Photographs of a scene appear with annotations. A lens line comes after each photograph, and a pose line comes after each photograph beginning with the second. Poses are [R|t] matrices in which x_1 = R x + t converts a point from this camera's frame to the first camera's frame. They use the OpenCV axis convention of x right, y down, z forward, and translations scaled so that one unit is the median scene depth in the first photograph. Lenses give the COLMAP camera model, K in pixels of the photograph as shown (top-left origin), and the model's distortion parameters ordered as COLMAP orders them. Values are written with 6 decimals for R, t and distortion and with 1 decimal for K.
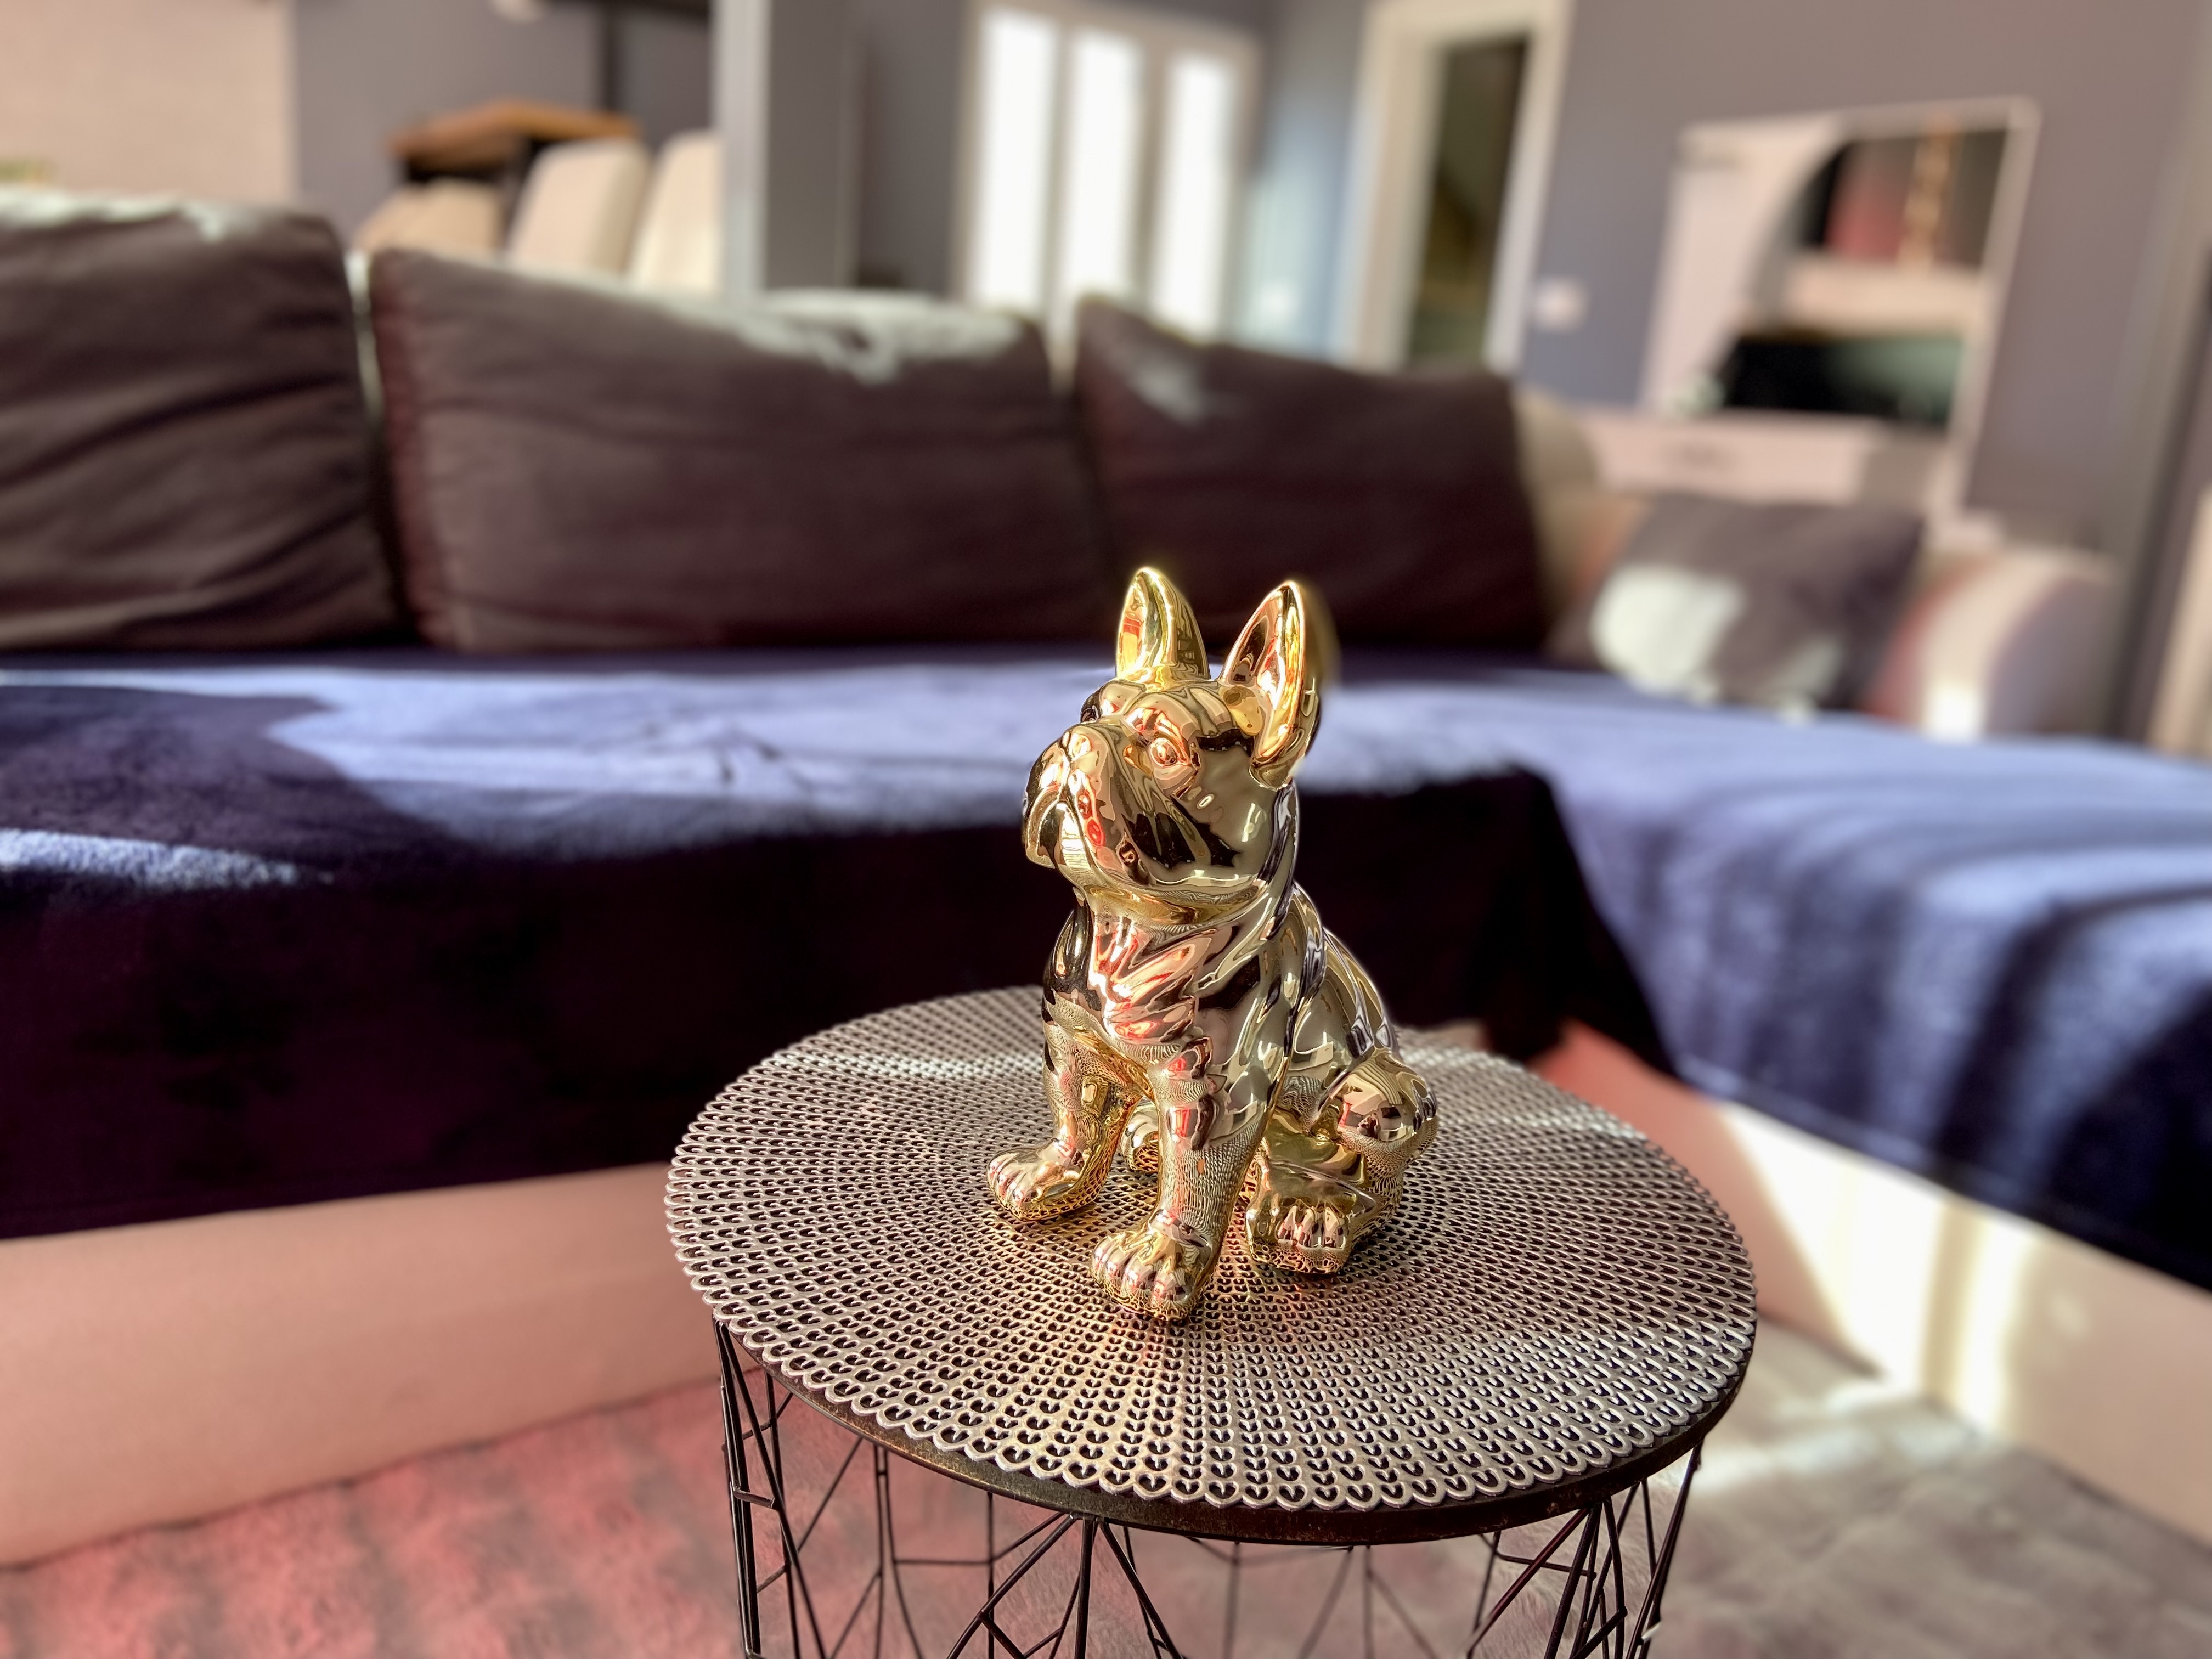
lens RADIAL K [[1739.6, 0, 1090.2], [0, 1739.6, 838.6], [0, 0, 1]] dist [0.025207, -0.005277]
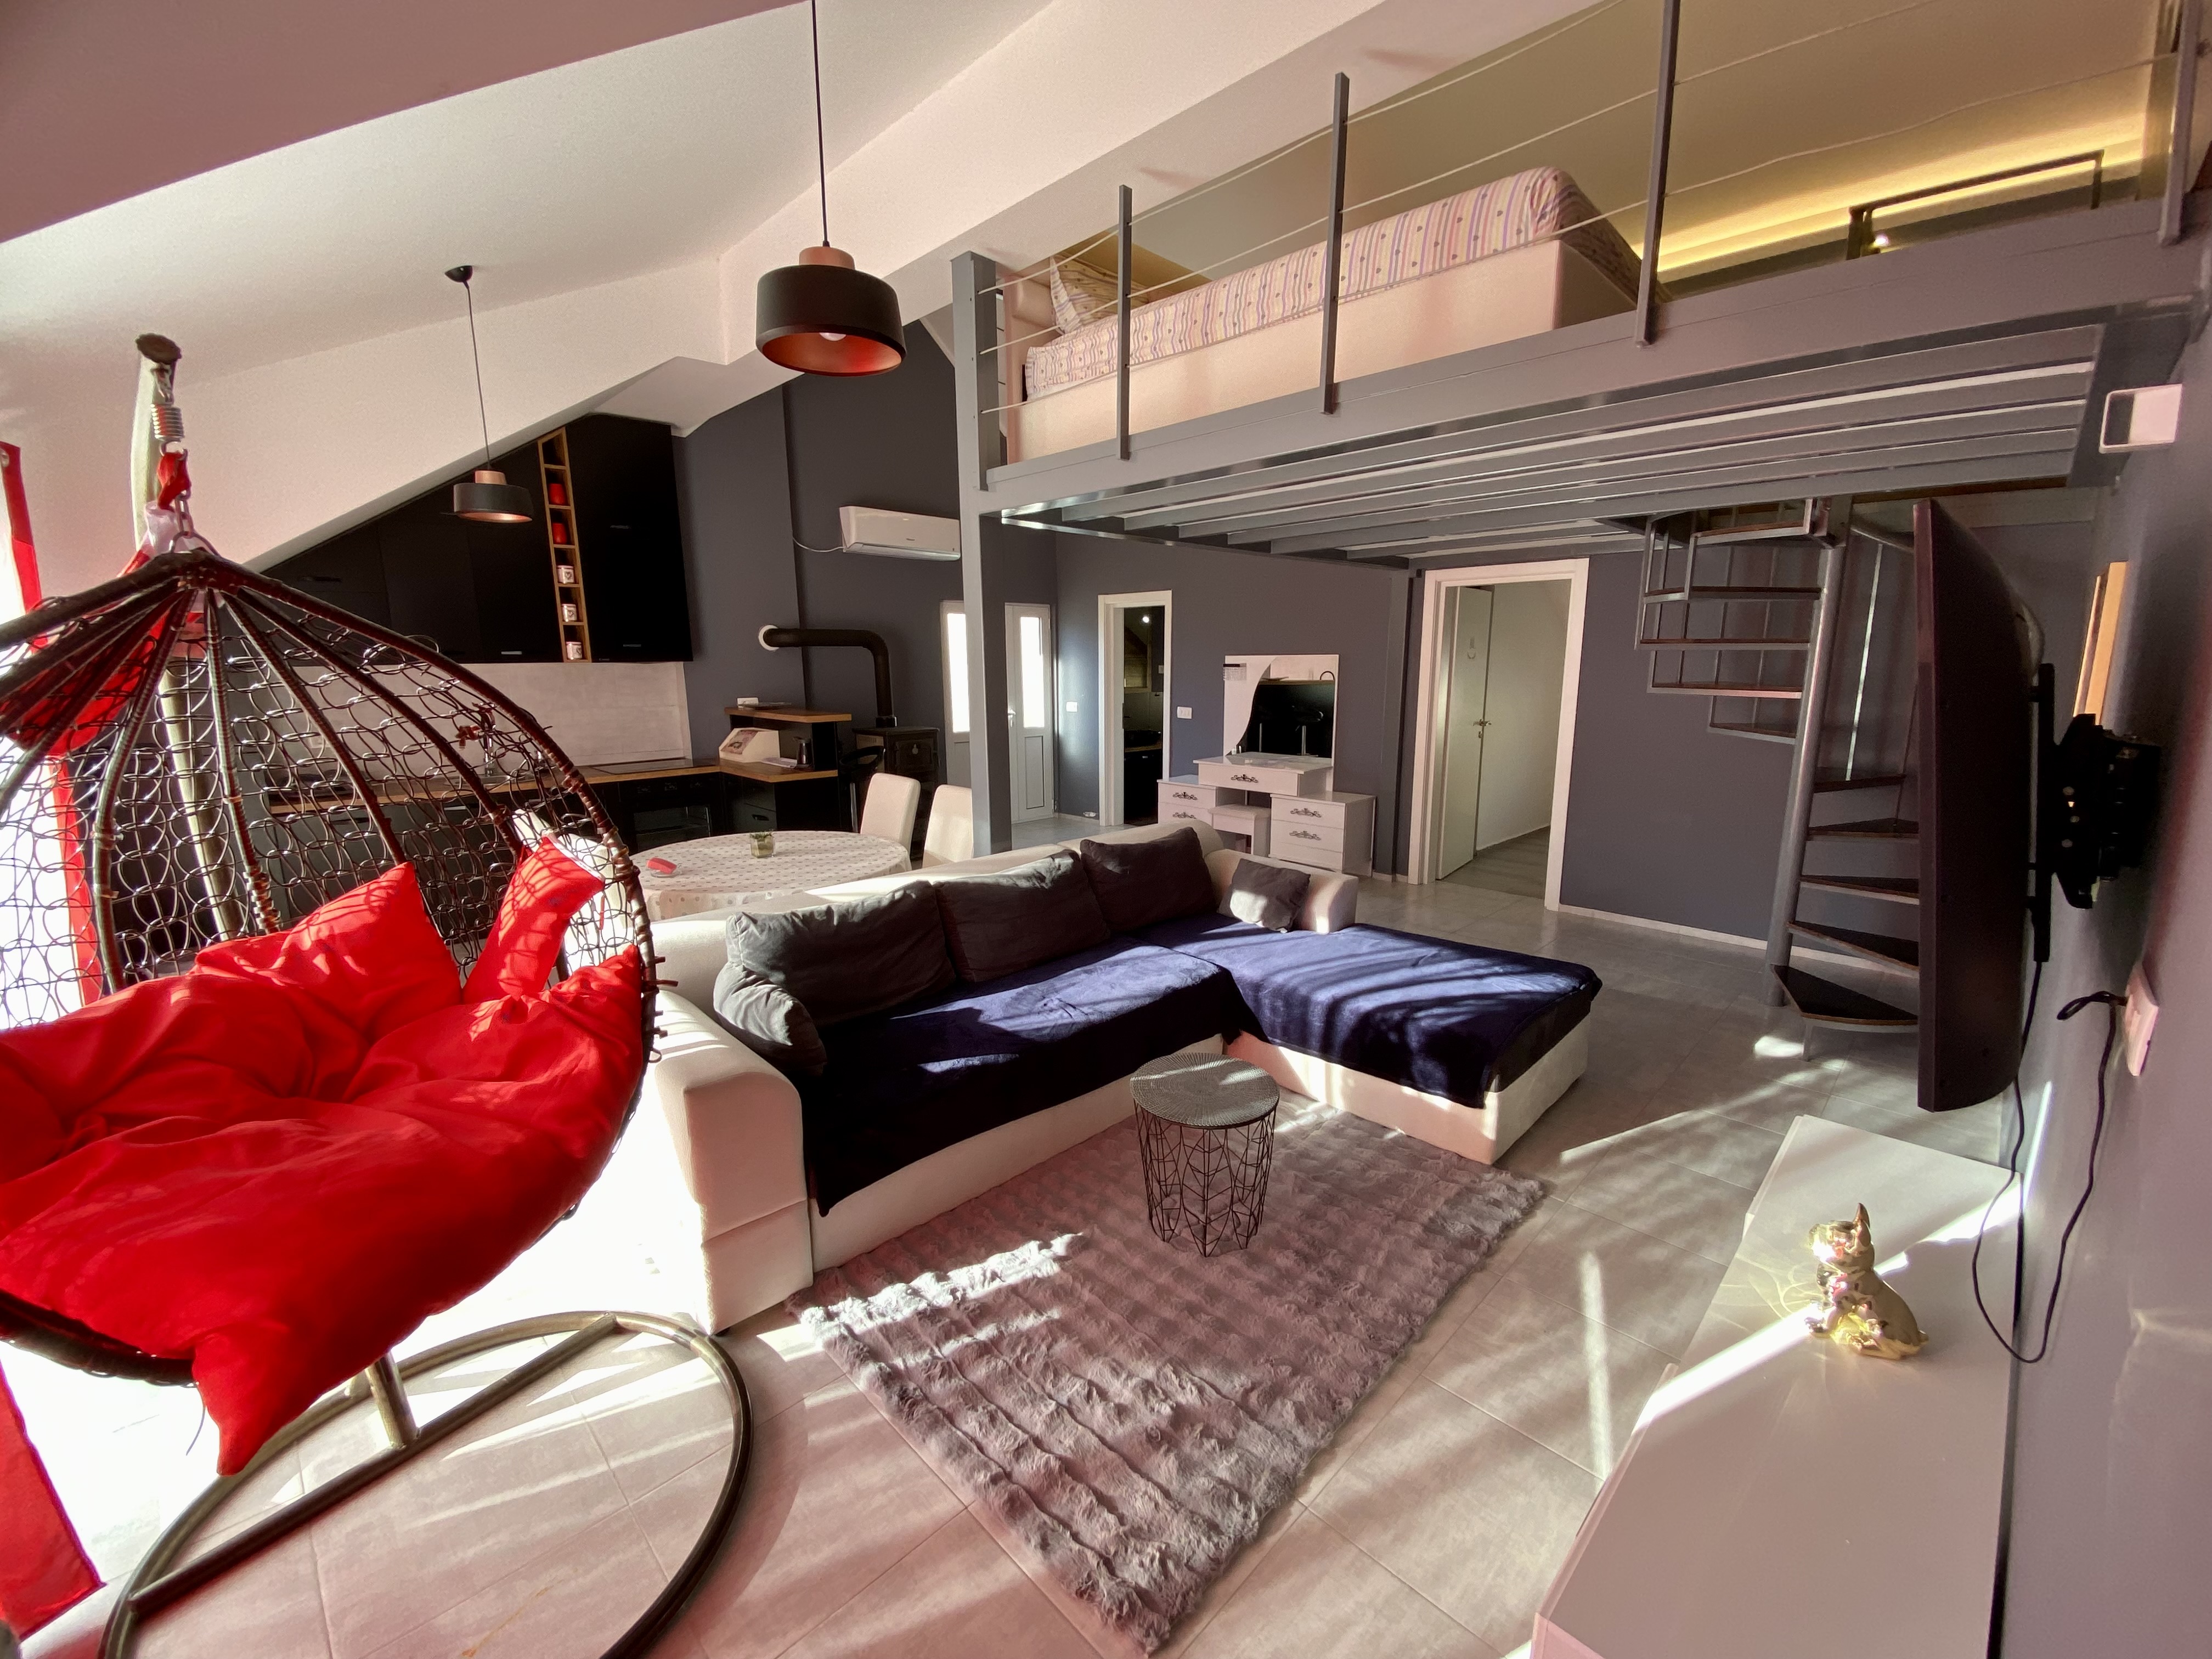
lens RADIAL K [[885.9, 0, 1121.7], [0, 885.9, 830.1], [0, 0, 1]] dist [0.007741, -0.013917]
pose [[0.976183, -0.110390, 0.186764, -0.395282], [0.121790, 0.991262, -0.050673, -0.335494], [-0.179538, 0.072212, 0.981097, -1.208821]]
